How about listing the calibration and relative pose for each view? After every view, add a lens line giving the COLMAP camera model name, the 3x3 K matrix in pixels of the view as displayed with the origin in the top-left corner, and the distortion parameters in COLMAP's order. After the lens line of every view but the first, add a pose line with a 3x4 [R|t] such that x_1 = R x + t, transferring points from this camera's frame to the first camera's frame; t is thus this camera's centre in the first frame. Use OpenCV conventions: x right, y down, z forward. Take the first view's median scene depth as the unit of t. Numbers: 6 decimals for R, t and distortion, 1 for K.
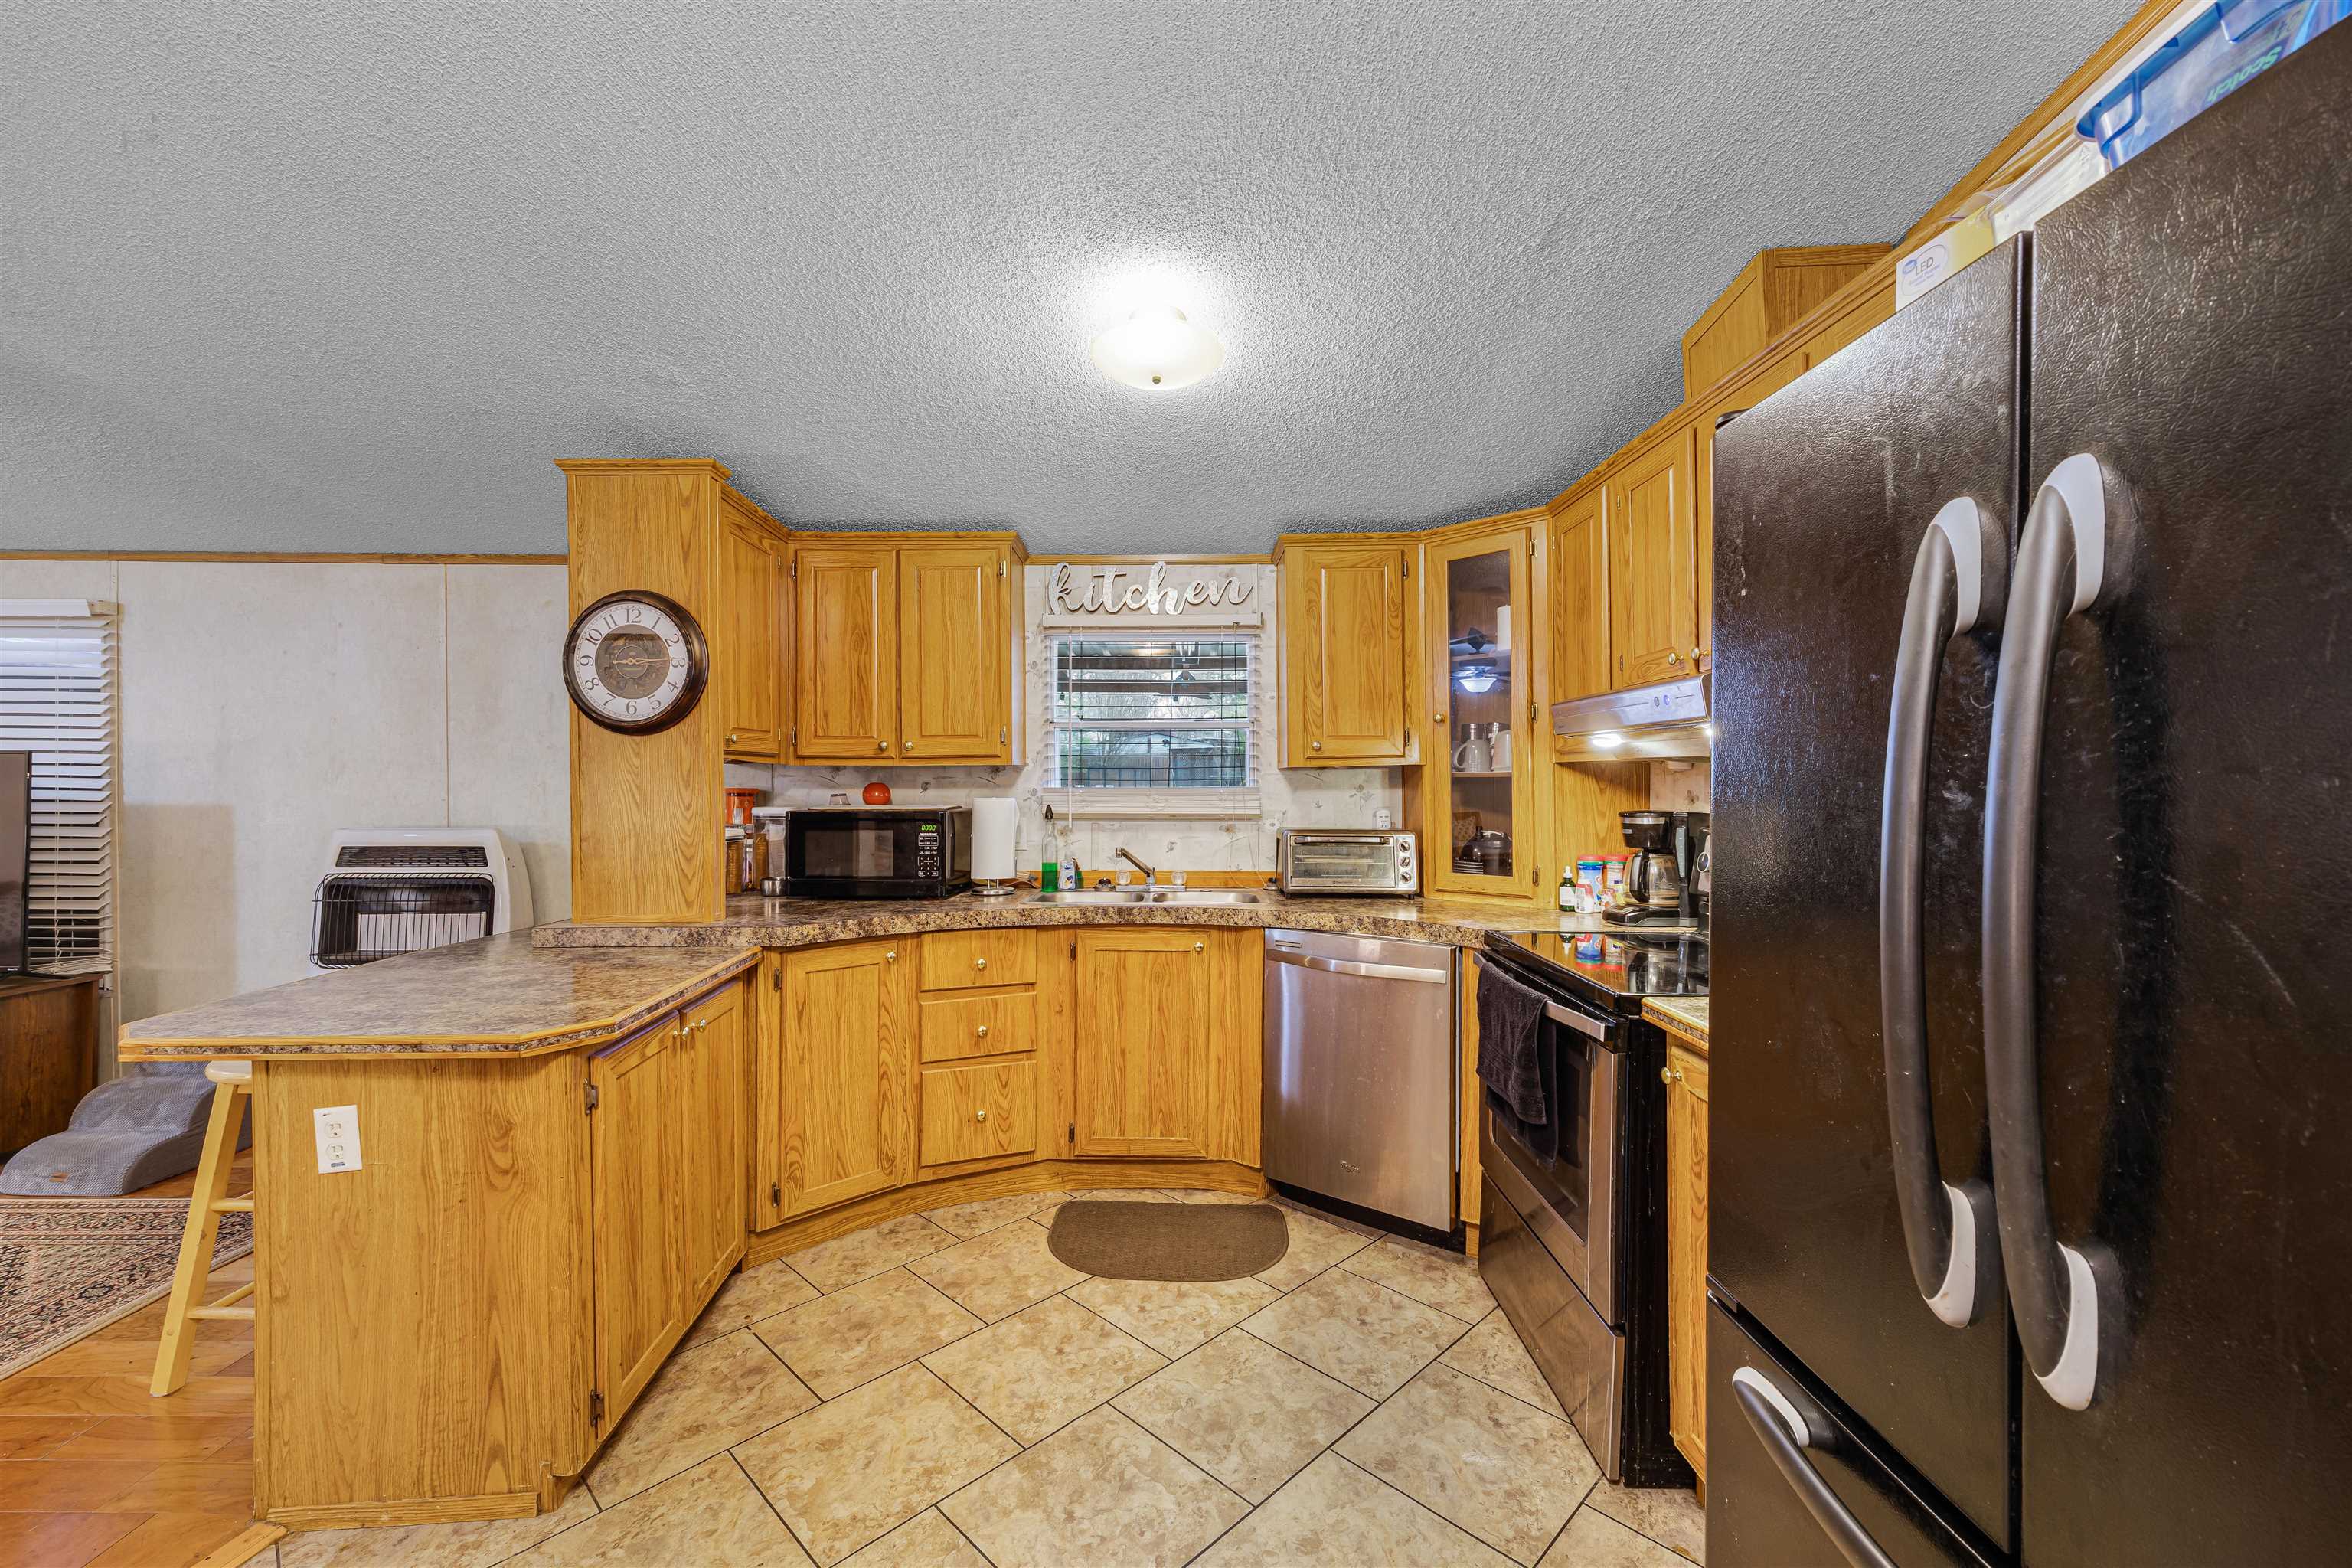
lens RADIAL K [[950.4, 0, 1181.9], [0, 950.4, 783.3], [0, 0, 1]] dist [-0.002215, -0.000045]
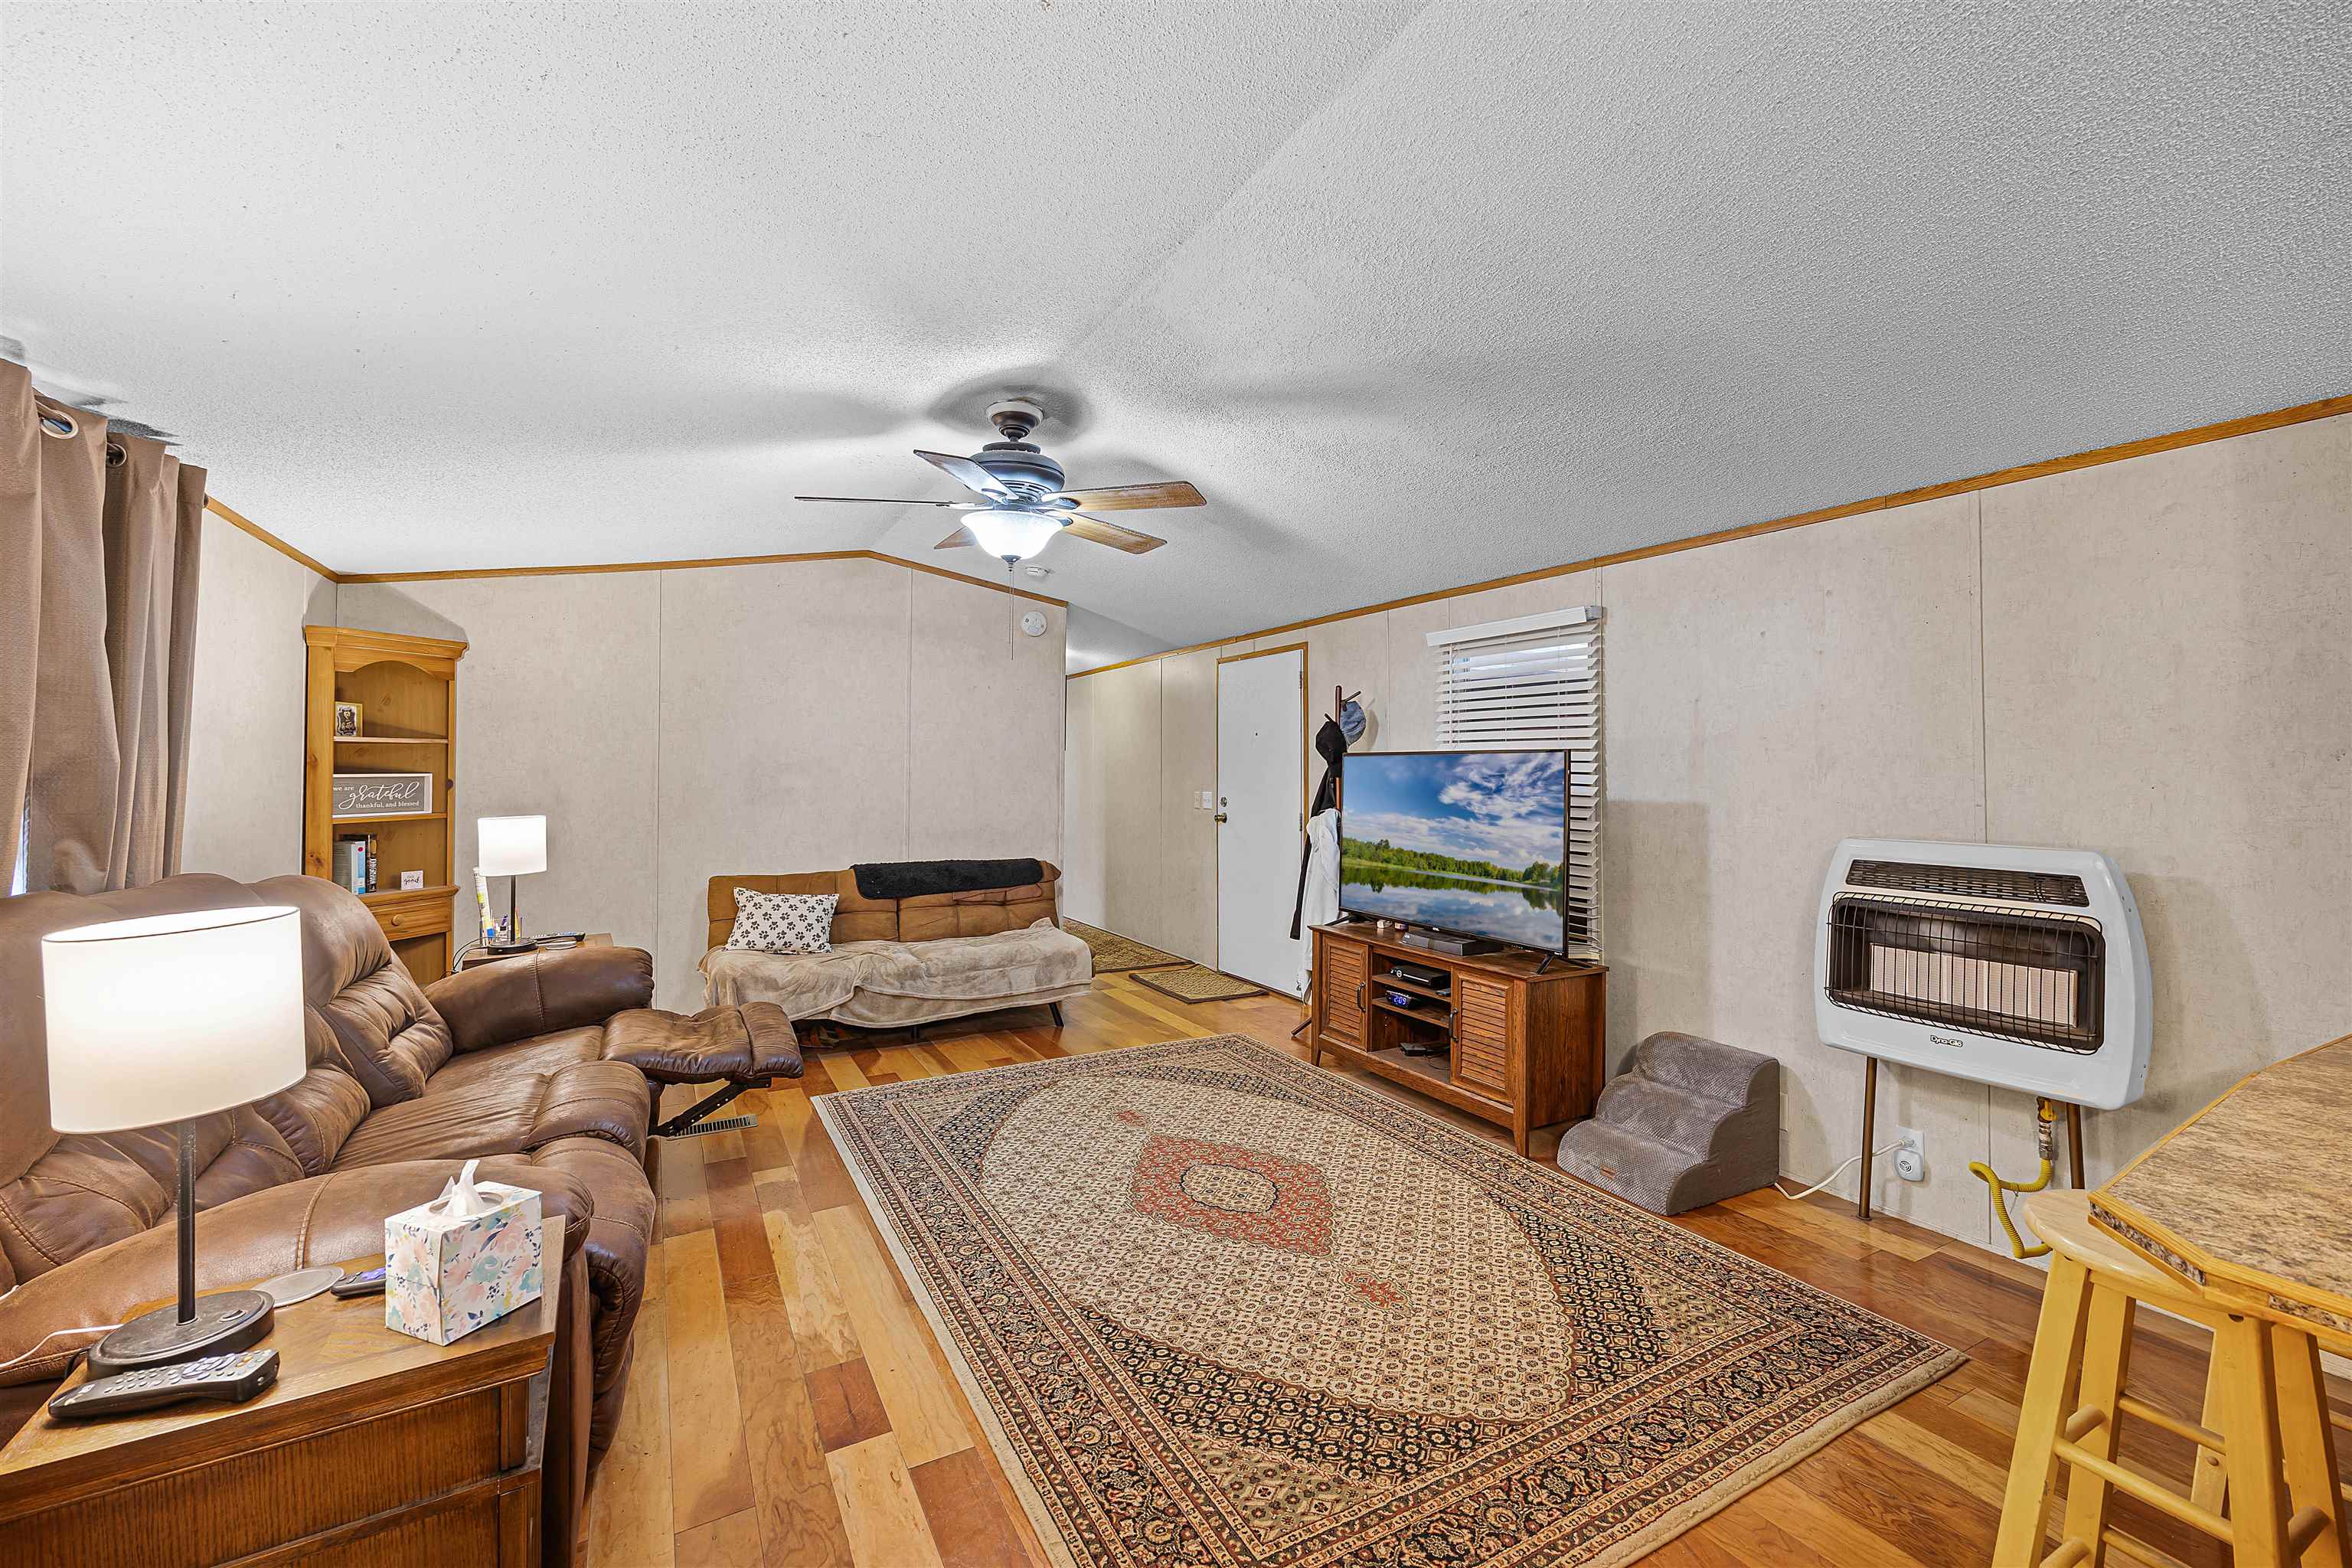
lens RADIAL K [[962.3, 0, 1181.3], [0, 962.3, 751.1], [0, 0, 1]] dist [0.001105, 0.000348]
pose [[0.475595, -0.017889, -0.879482, -0.487132], [-0.004686, 0.999727, -0.022869, -0.005821], [0.879652, 0.014998, 0.475382, 0.107437]]
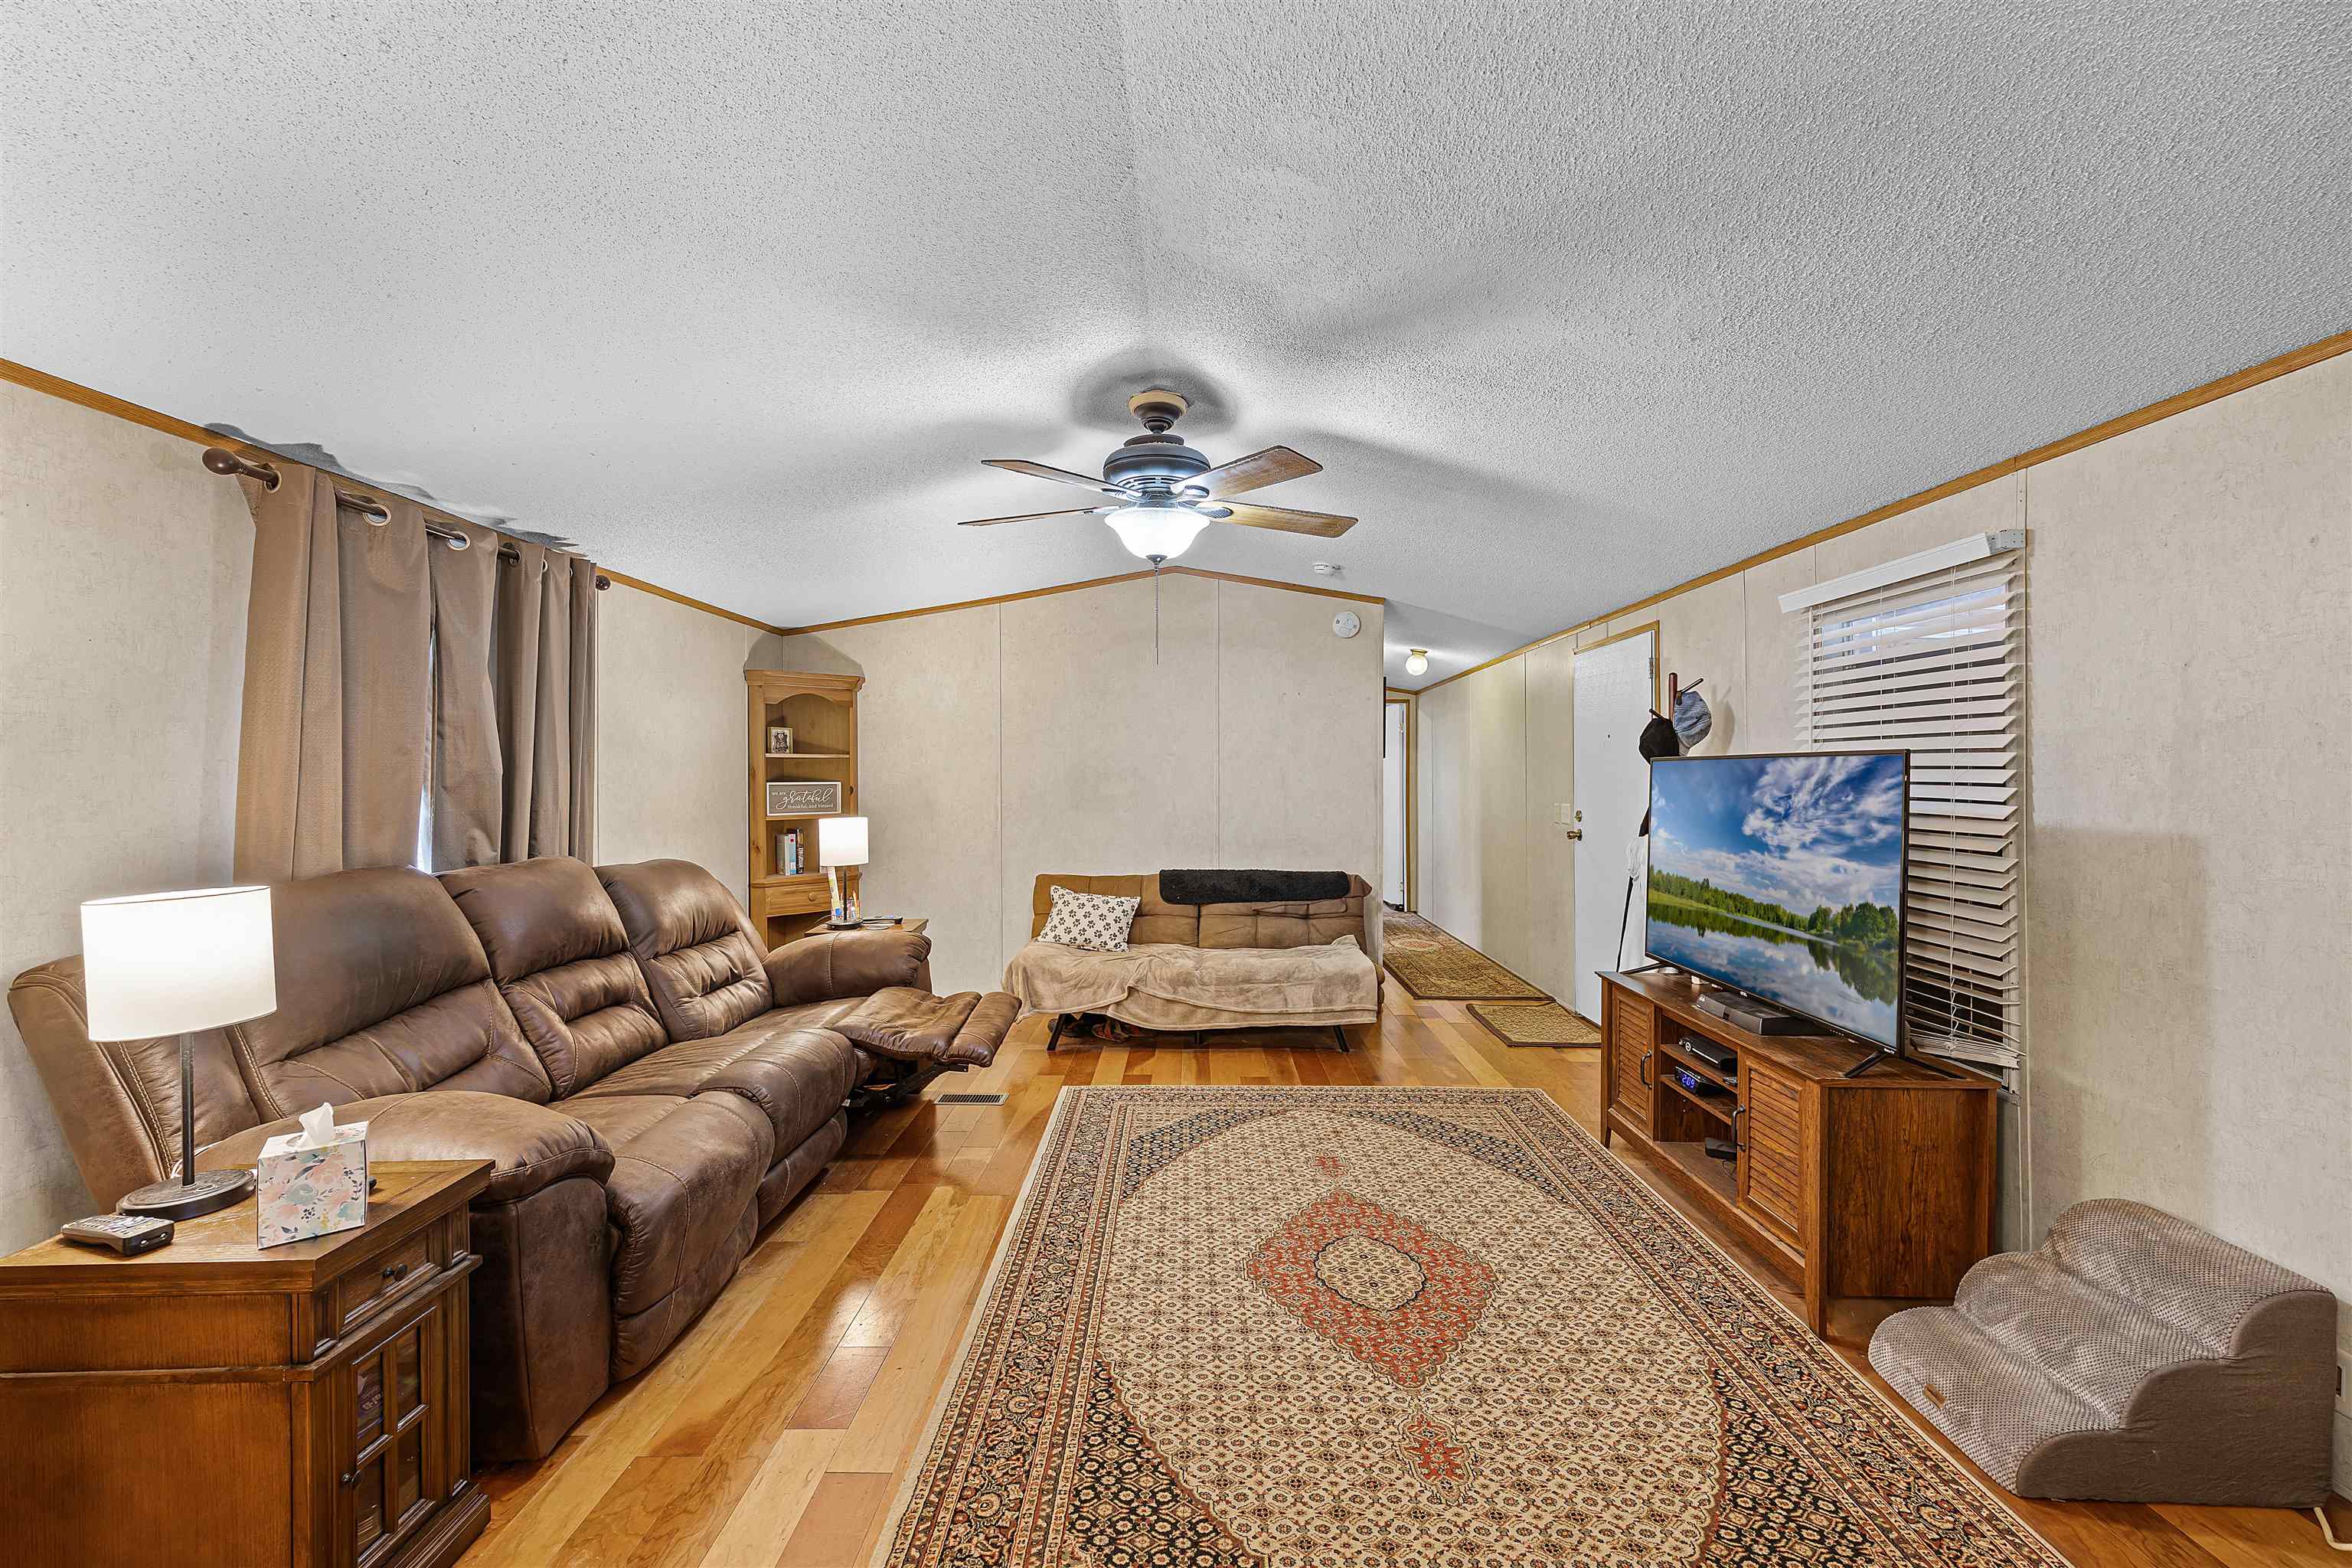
lens RADIAL K [[952.6, 0, 1188.7], [0, 952.6, 773.9], [0, 0, 1]] dist [0.001612, 0.000258]
pose [[-0.016911, -0.004777, -0.999846, -0.504397], [-0.004975, 0.999977, -0.004693, -0.010099], [0.999845, 0.004895, -0.016934, 0.484037]]
